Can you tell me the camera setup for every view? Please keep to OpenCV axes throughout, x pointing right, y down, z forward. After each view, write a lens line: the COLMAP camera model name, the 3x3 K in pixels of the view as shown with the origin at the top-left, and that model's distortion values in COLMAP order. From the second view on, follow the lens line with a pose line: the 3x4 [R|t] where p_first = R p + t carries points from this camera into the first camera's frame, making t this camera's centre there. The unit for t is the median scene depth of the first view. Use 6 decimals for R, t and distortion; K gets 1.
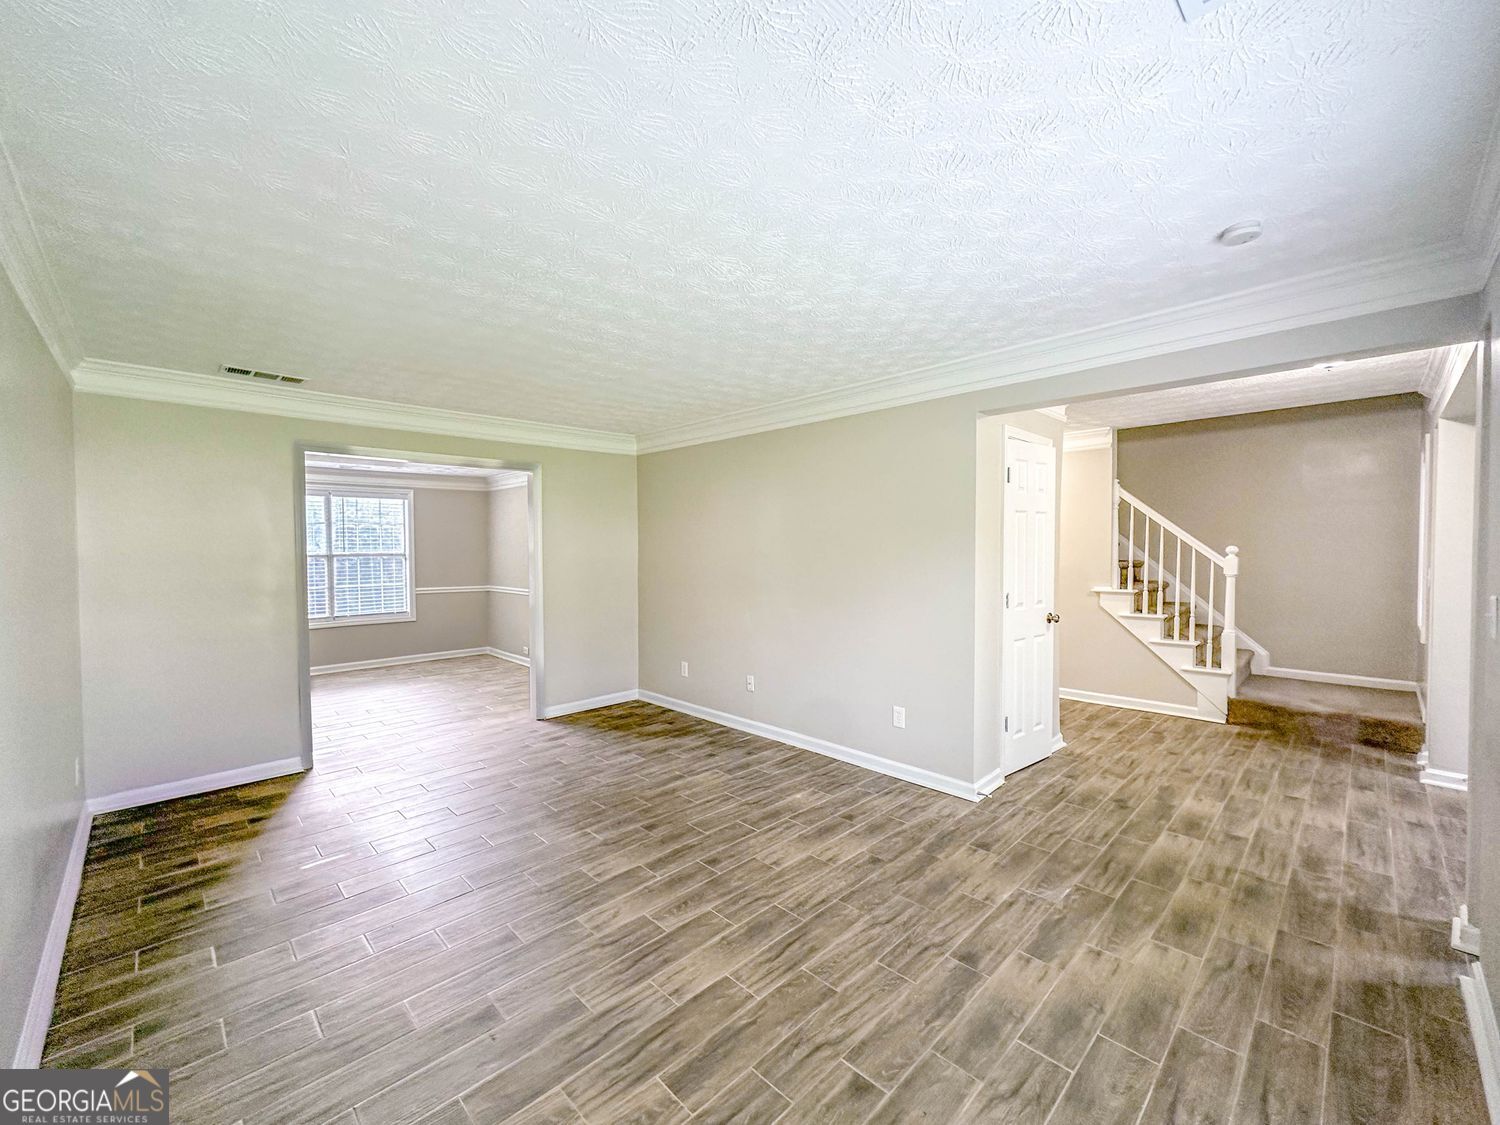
lens RADIAL K [[606.9, 0, 749.8], [0, 606.9, 566.5], [0, 0, 1]] dist [0.001980, 0.000536]
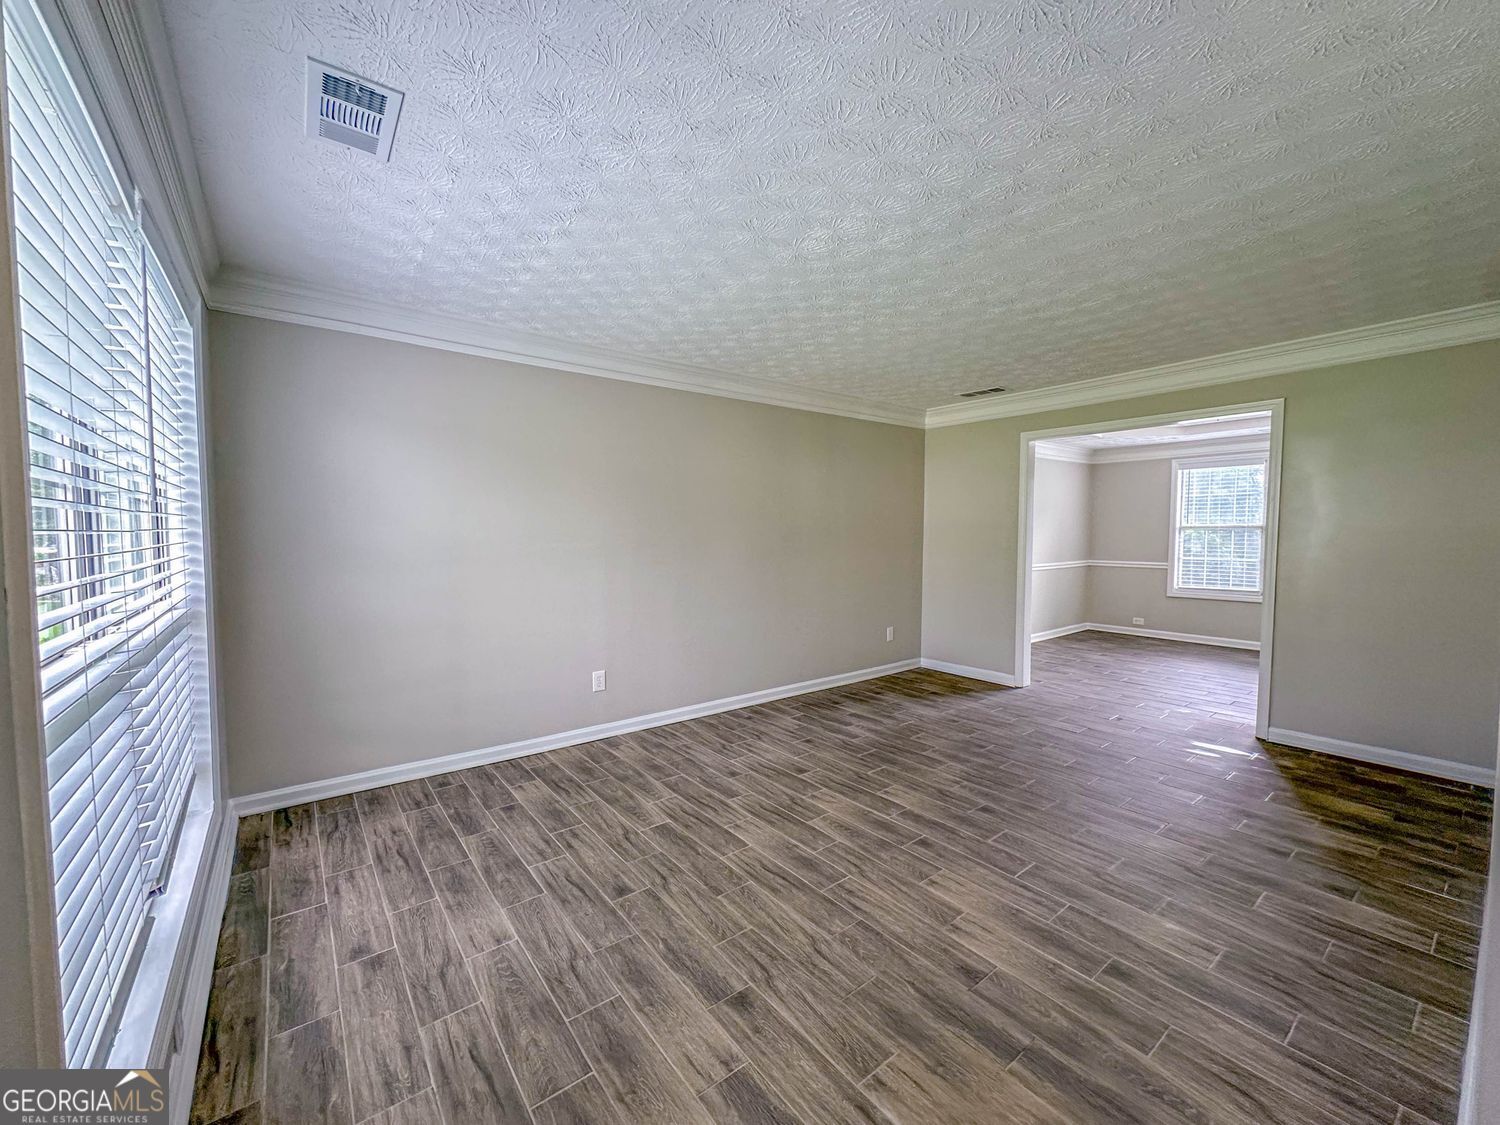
lens RADIAL K [[606.9, 0, 758.5], [0, 606.9, 558.9], [0, 0, 1]] dist [0.001980, 0.000536]
pose [[-0.109704, 0.050729, -0.992669, 0.873458], [-0.029497, 0.998091, 0.054266, 0.009228], [0.993527, 0.035234, -0.107998, 0.841260]]
